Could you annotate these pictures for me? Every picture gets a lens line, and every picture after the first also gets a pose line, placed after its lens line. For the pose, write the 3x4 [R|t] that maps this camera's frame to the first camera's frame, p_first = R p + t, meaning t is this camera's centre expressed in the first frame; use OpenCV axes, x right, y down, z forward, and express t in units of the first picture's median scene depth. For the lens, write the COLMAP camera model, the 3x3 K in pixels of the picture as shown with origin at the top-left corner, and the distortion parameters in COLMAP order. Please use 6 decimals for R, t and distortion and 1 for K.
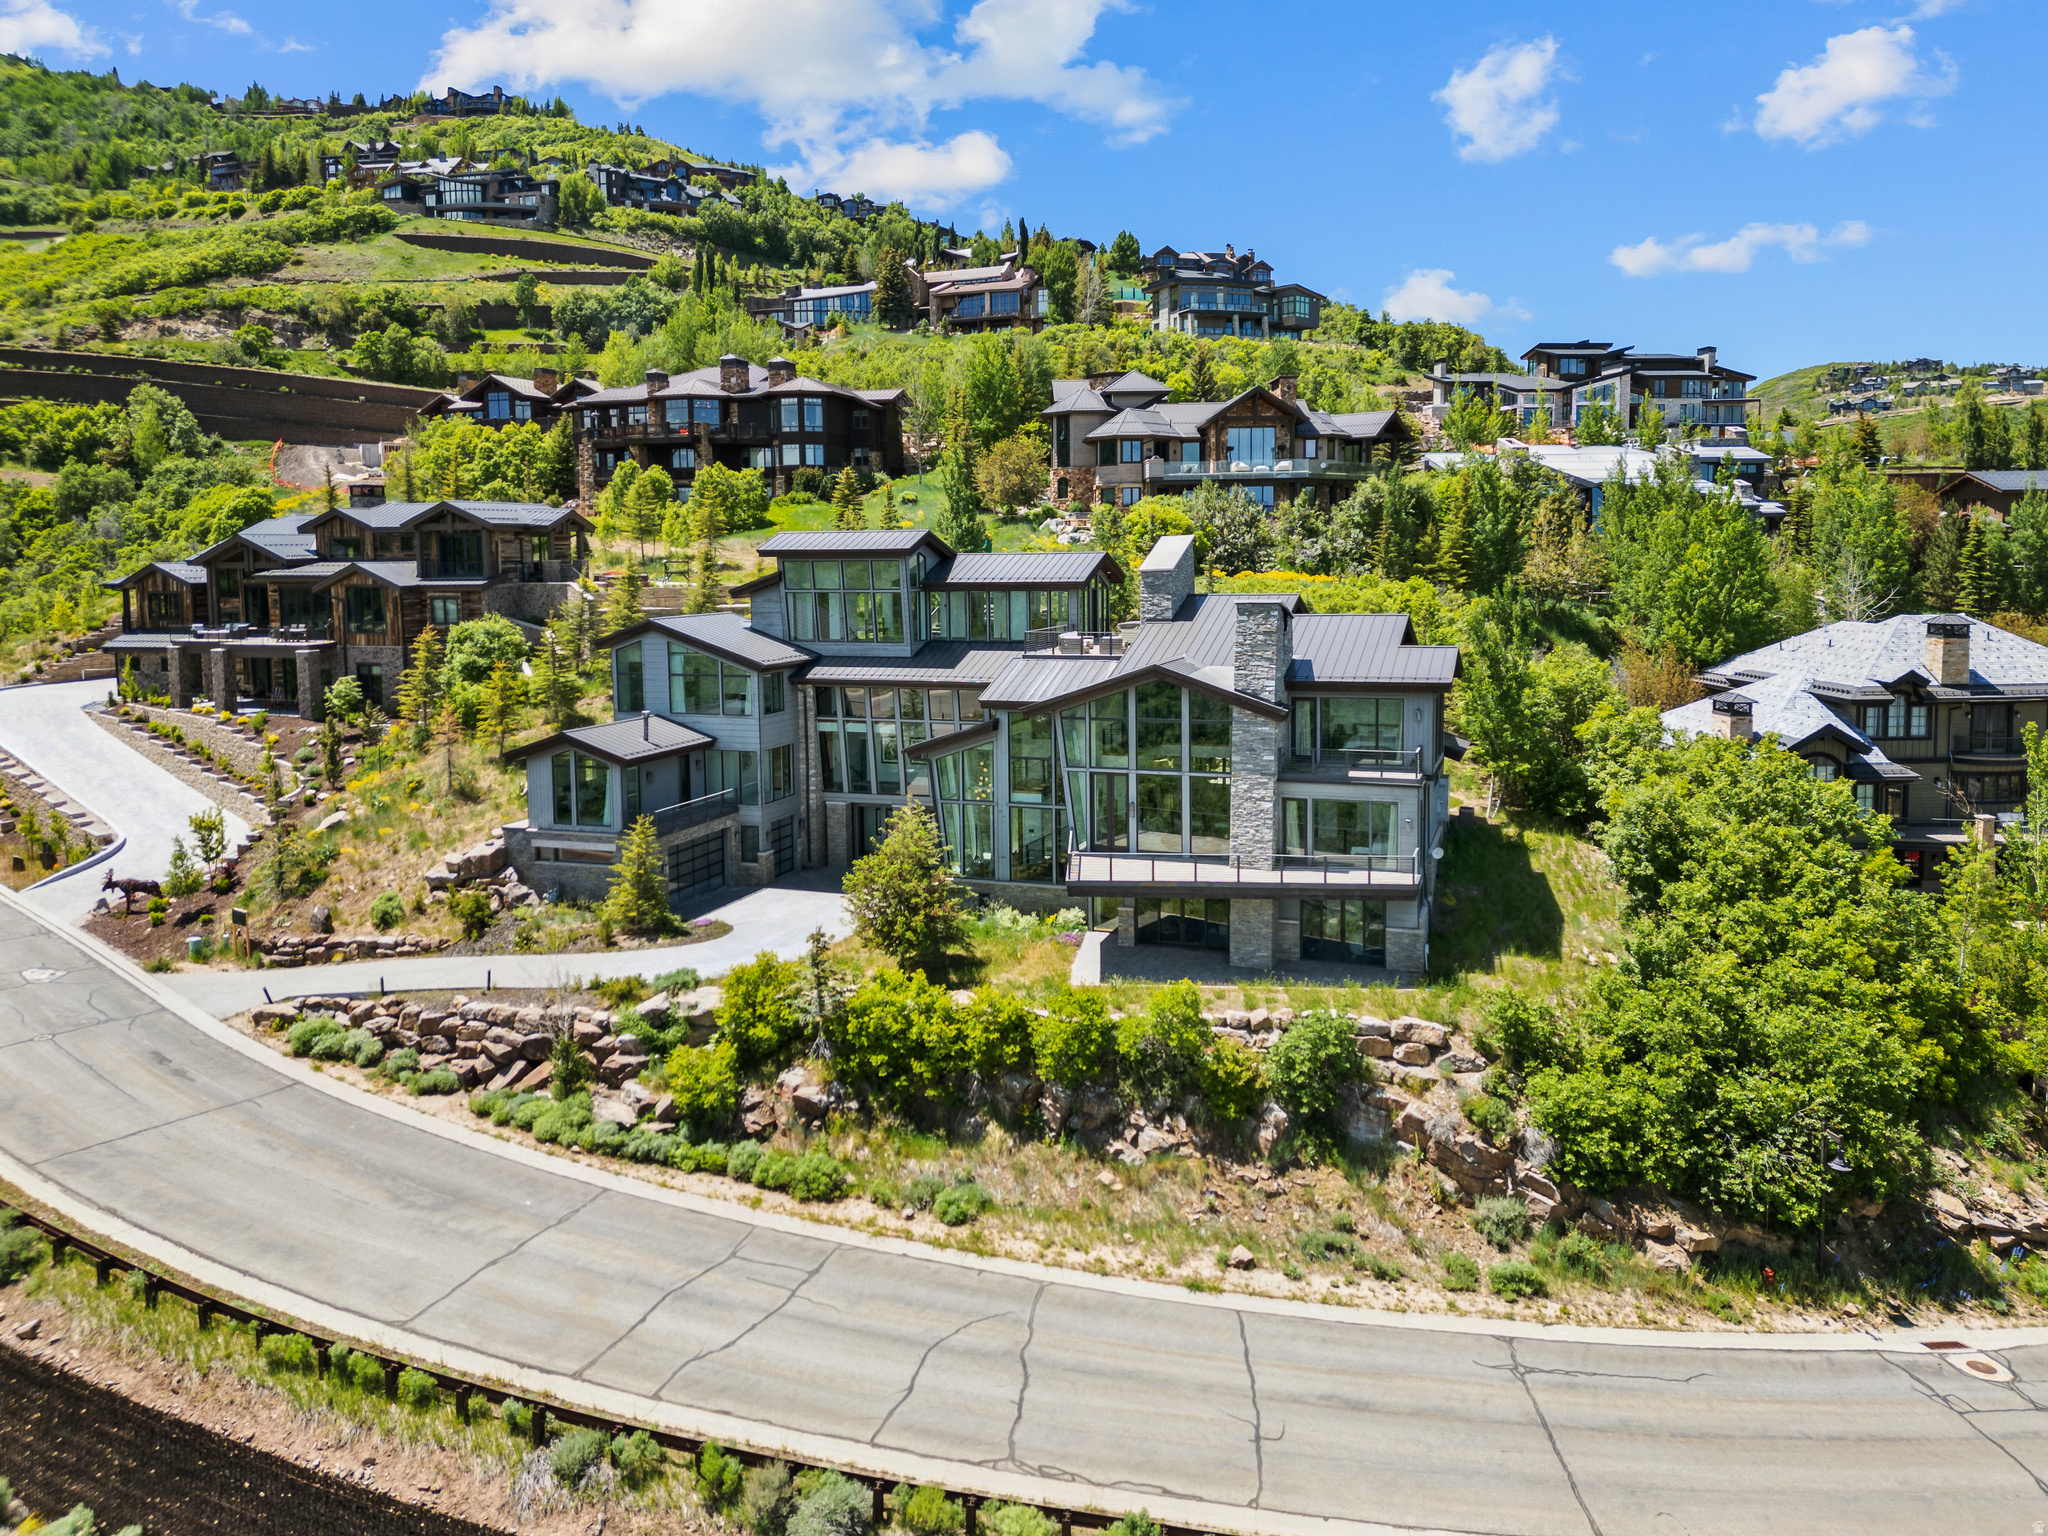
lens RADIAL K [[1457.9, 0, 1034.1], [0, 1457.9, 664.2], [0, 0, 1]] dist [0.062644, -0.050607]
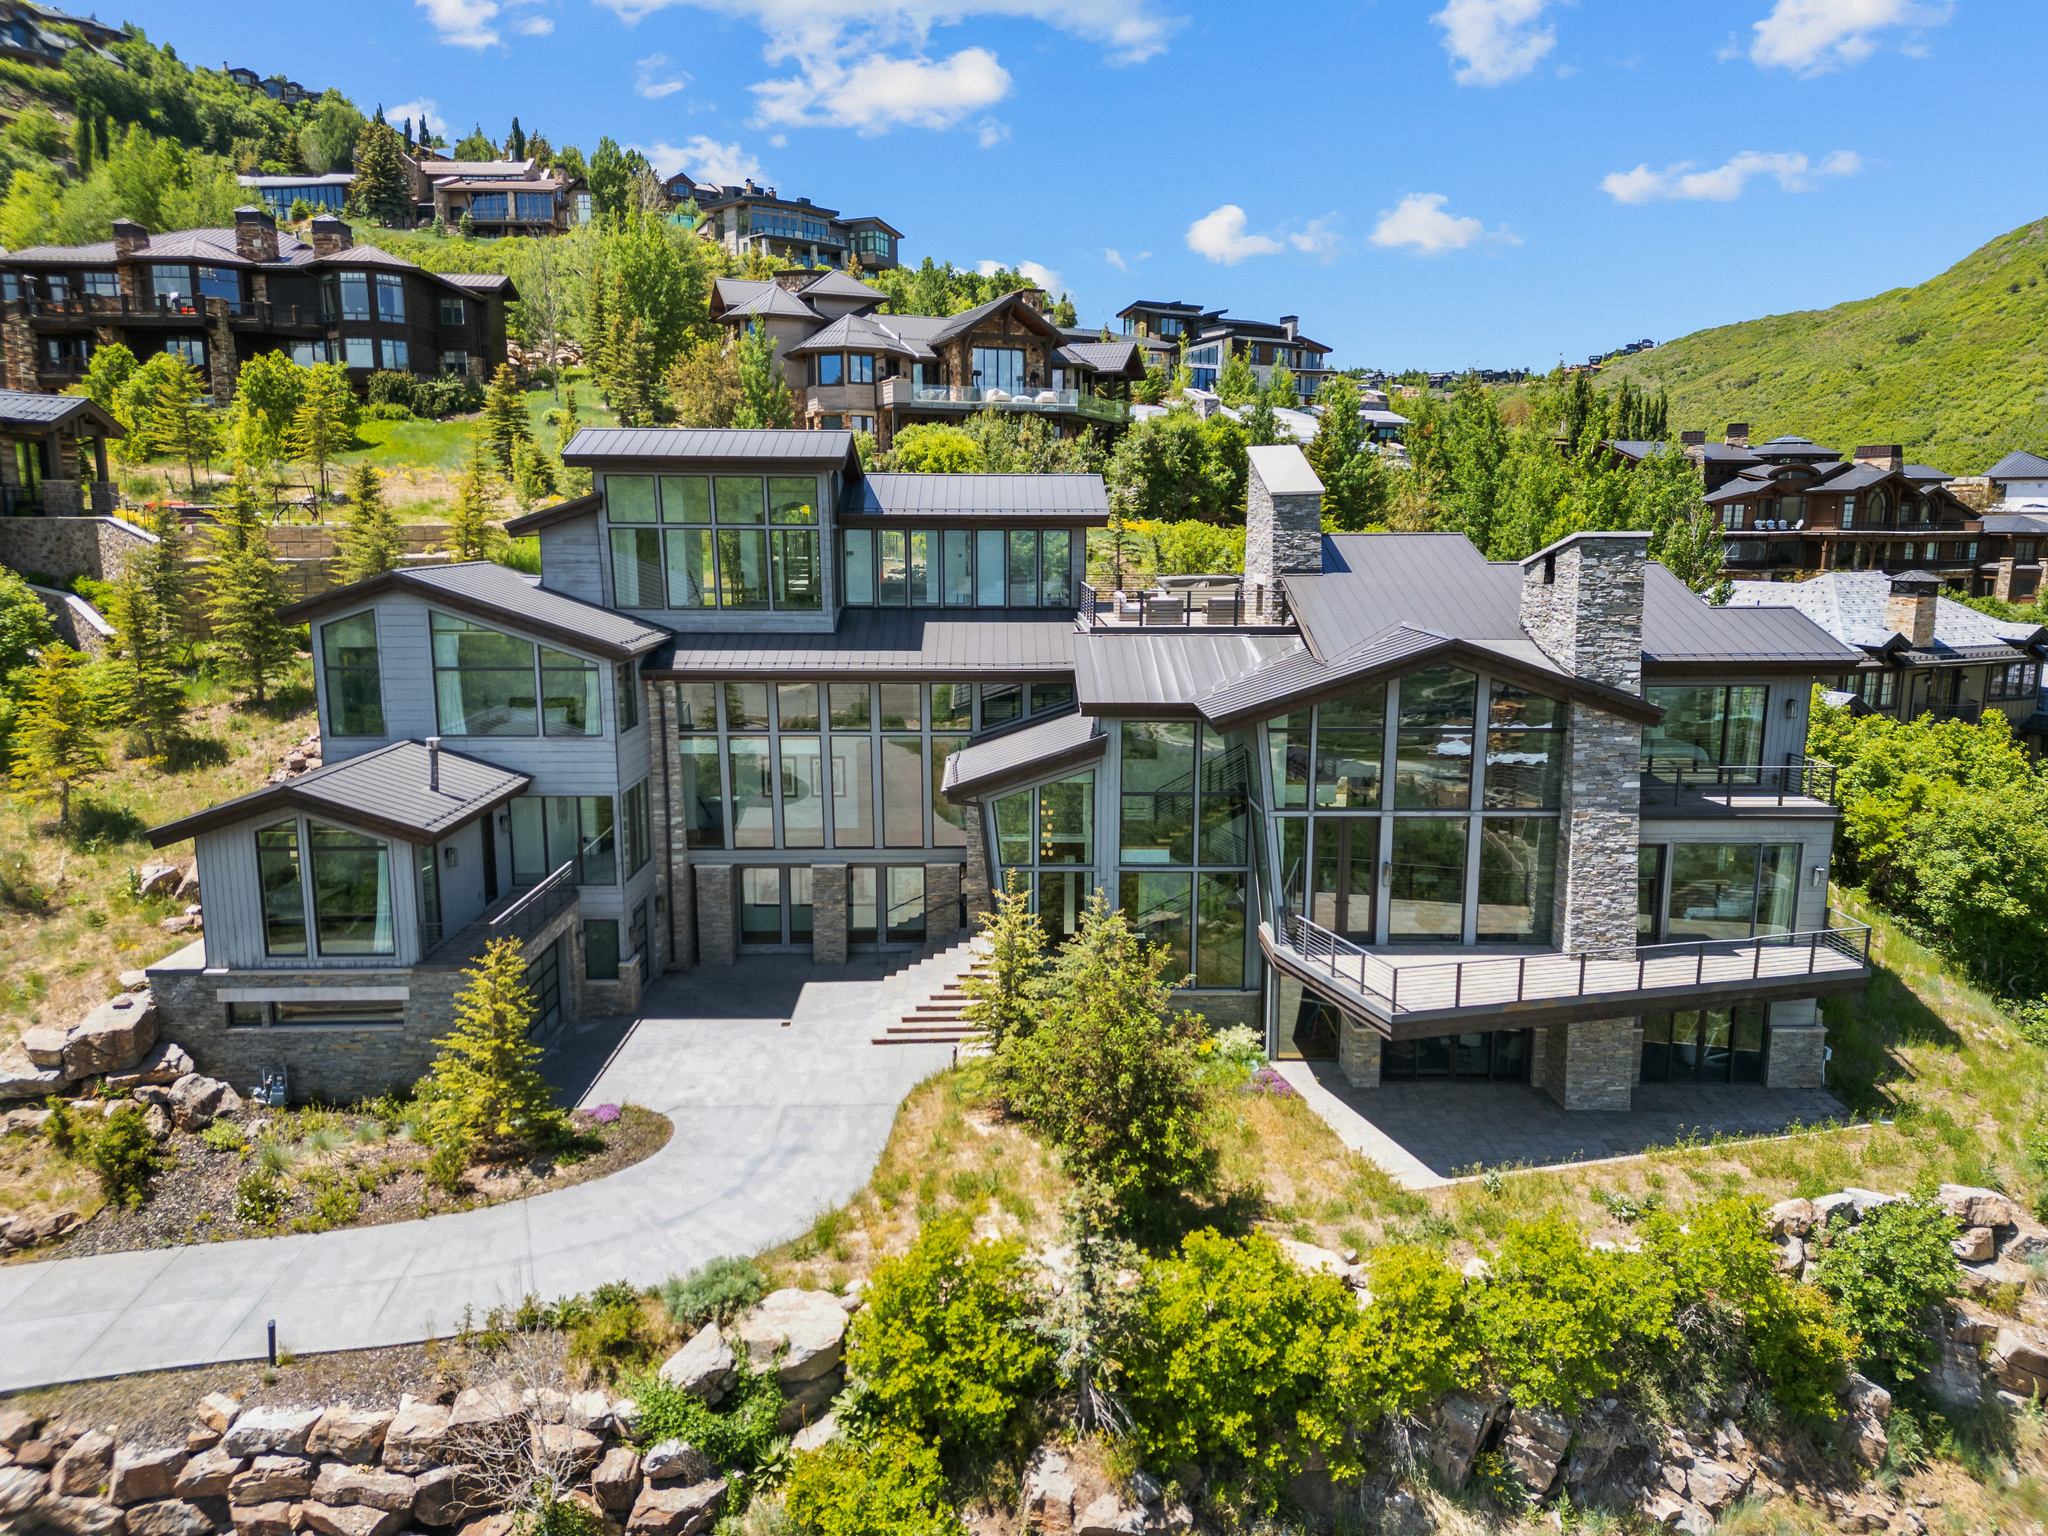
lens RADIAL K [[1416.3, 0, 1020.8], [0, 1416.3, 780.1], [0, 0, 1]] dist [0.081939, -0.088267]
pose [[0.935827, -0.048466, 0.349112, -0.220234], [0.013421, 0.994682, 0.102112, -0.003444], [-0.352205, -0.090874, 0.931501, 0.375946]]
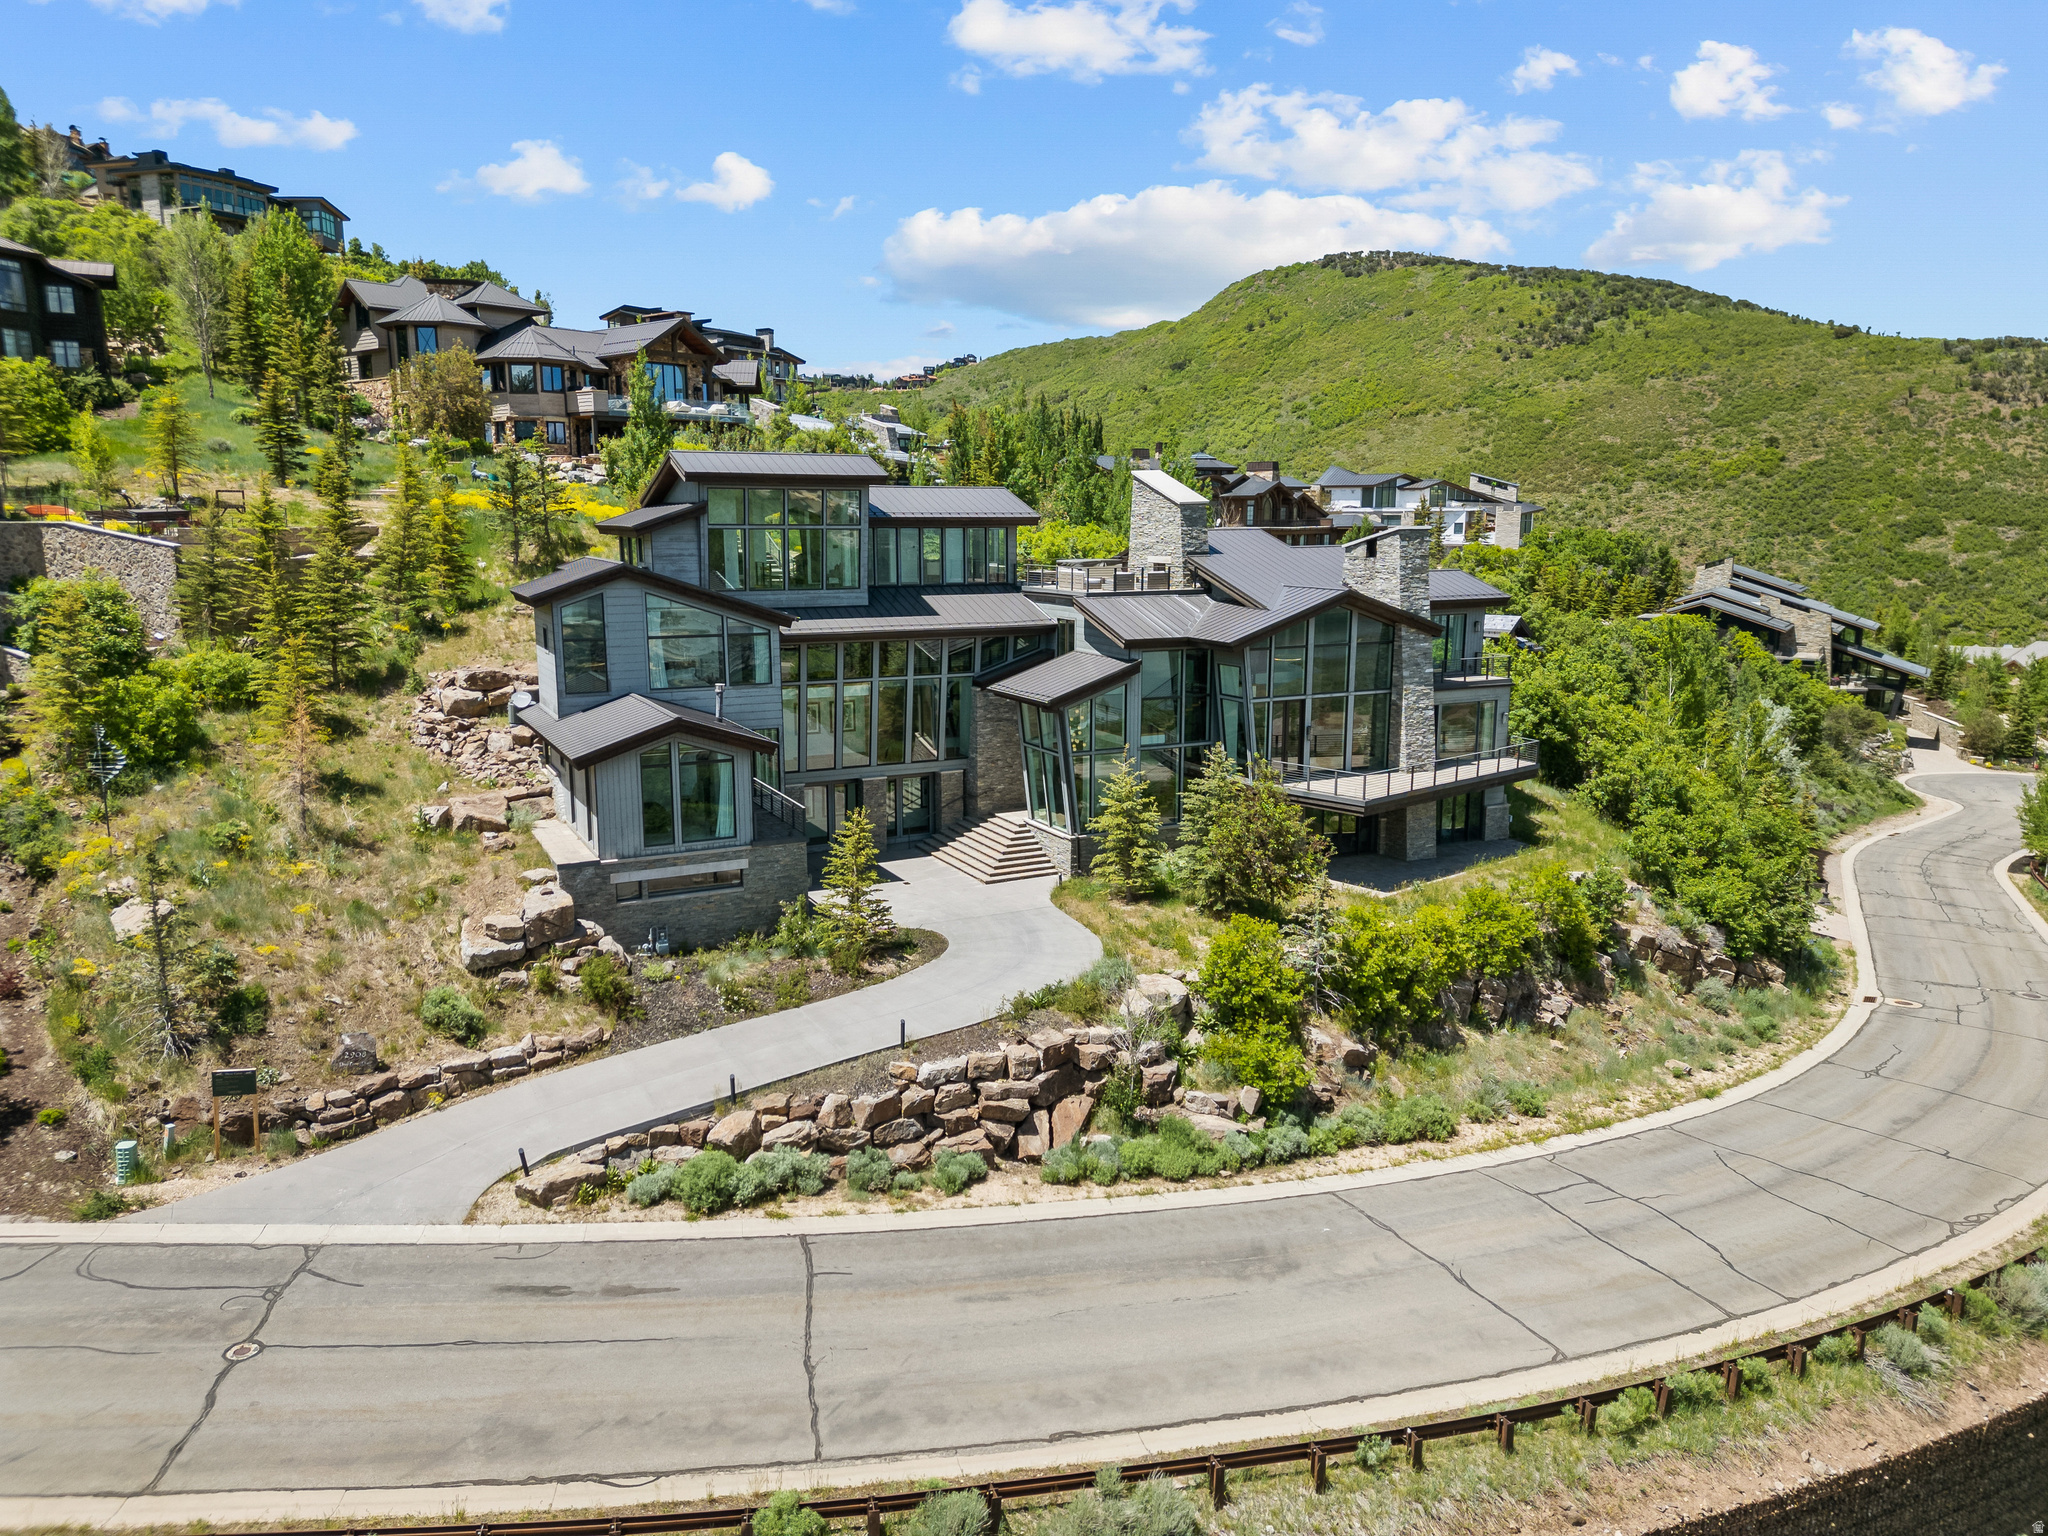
lens RADIAL K [[1424.0, 0, 1018.3], [0, 1424.0, 773.1], [0, 0, 1]] dist [0.041402, -0.026627]
pose [[0.696585, -0.115402, 0.708132, -0.606767], [0.049089, 0.992333, 0.113428, 0.002262], [-0.715793, -0.044251, 0.696909, 0.337862]]
